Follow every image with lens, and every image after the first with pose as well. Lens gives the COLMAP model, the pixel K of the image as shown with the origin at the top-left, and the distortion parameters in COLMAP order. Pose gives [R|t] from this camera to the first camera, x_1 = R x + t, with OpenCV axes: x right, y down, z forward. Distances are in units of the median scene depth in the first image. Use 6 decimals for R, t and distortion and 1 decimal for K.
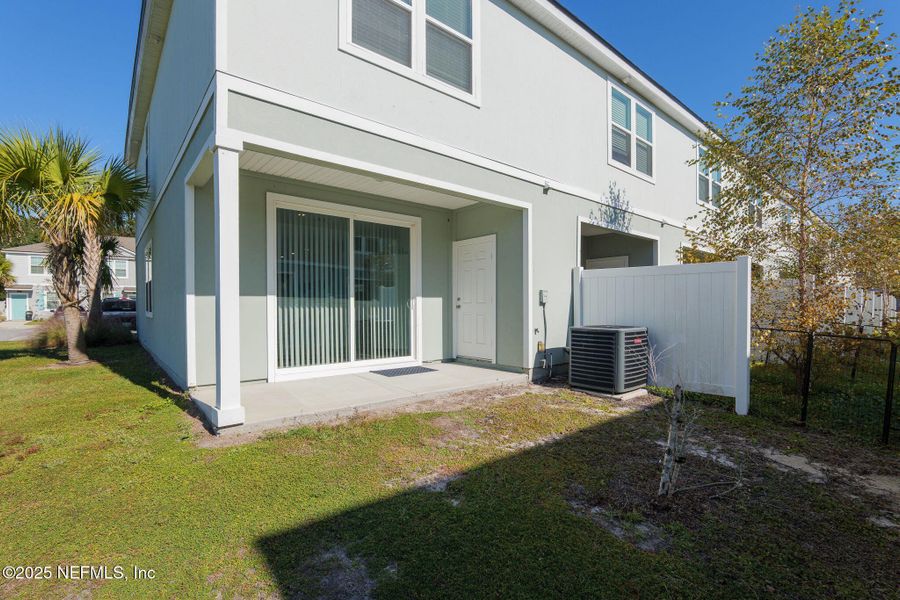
lens RADIAL K [[410.5, 0, 450.0], [0, 410.5, 300.0], [0, 0, 1]] dist [-0.055473, 0.036325]
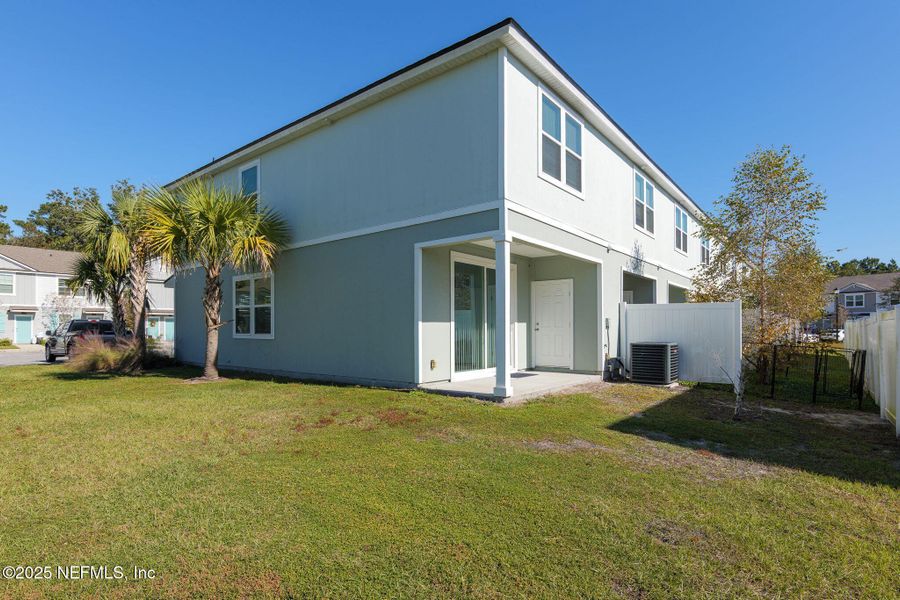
lens RADIAL K [[474.7, 0, 452.3], [0, 474.7, 311.5], [0, 0, 1]] dist [-0.000459, 0.000360]
pose [[0.979504, 0.008912, 0.201229, -0.600211], [-0.003979, 0.999682, -0.024905, -0.003581], [-0.201387, 0.023594, 0.979227, -0.507312]]
